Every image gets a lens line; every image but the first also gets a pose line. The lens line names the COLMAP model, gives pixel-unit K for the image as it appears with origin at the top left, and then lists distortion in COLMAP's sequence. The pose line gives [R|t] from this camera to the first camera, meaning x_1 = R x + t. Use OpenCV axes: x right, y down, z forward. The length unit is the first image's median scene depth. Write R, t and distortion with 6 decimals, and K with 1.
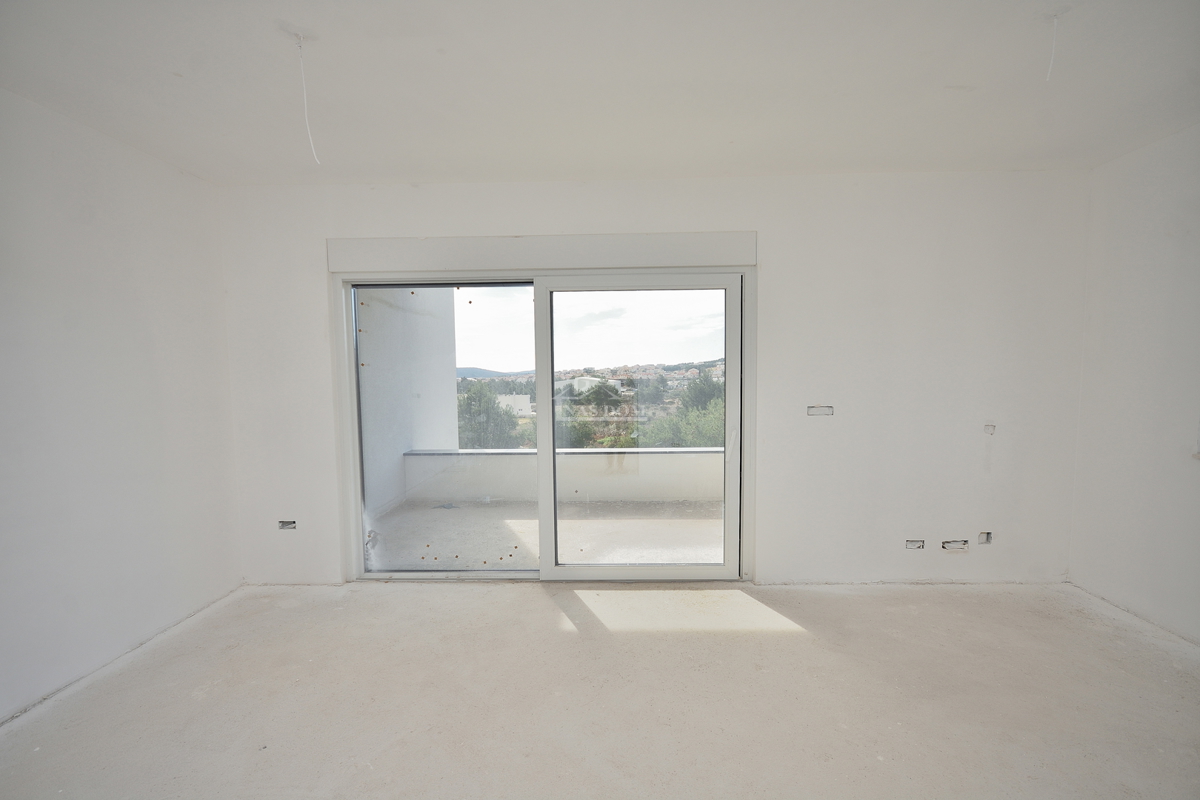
lens RADIAL K [[527.9, 0, 602.8], [0, 527.9, 404.0], [0, 0, 1]] dist [-0.000229, -0.000274]
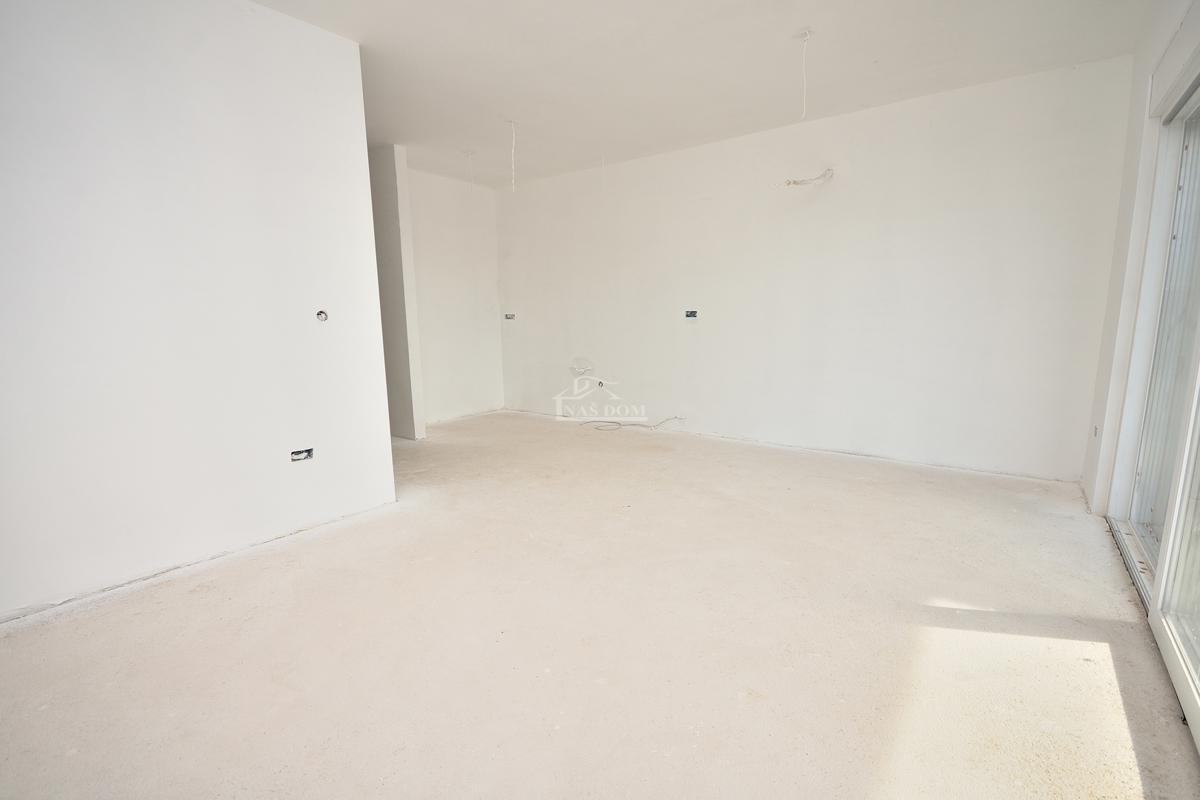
lens RADIAL K [[544.9, 0, 603.6], [0, 544.9, 407.2], [0, 0, 1]] dist [0.017047, -0.017581]
pose [[-0.578685, 0.152656, -0.801137, 0.623068], [-0.030821, 0.977530, 0.208531, 0.020760], [0.814969, 0.145365, -0.560977, 0.833765]]
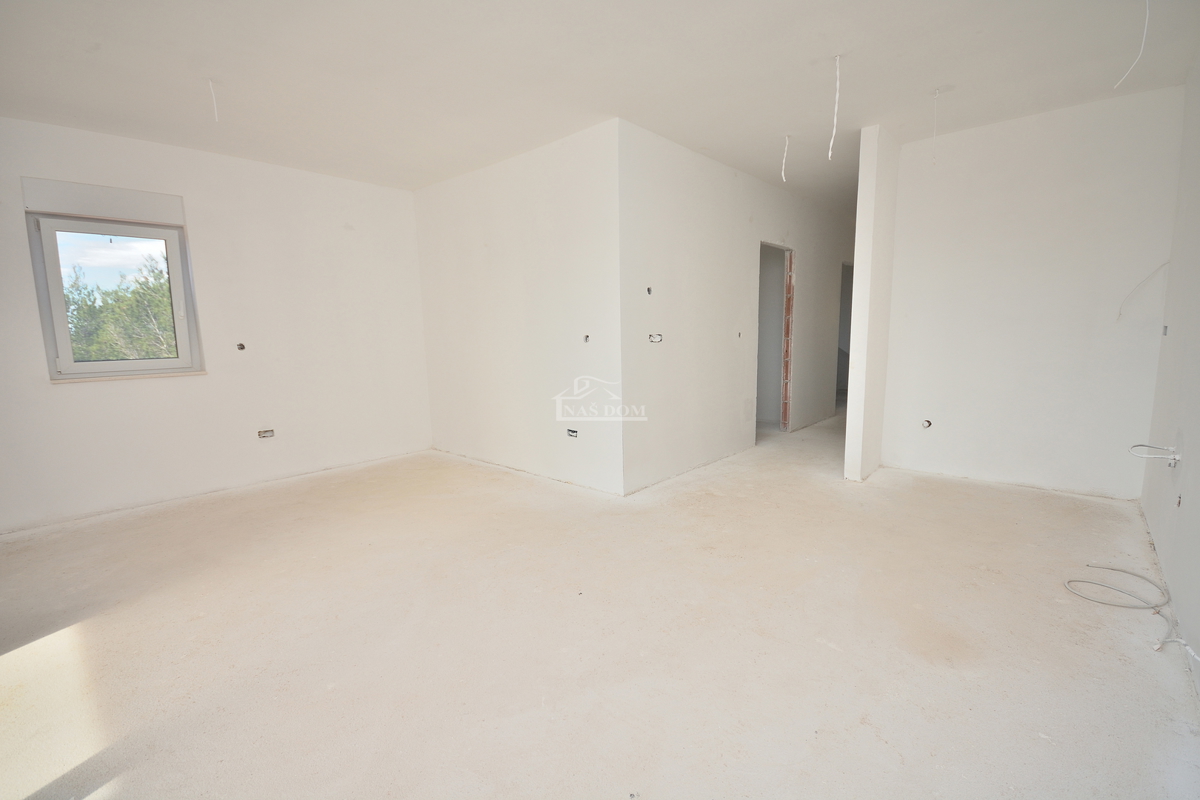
lens RADIAL K [[527.9, 0, 602.8], [0, 527.9, 404.0], [0, 0, 1]] dist [-0.000229, -0.000274]
pose [[-0.757590, -0.062102, 0.649770, -0.584900], [0.070115, 0.981962, 0.175600, 0.014243], [-0.648954, 0.178591, -0.739570, 0.815413]]
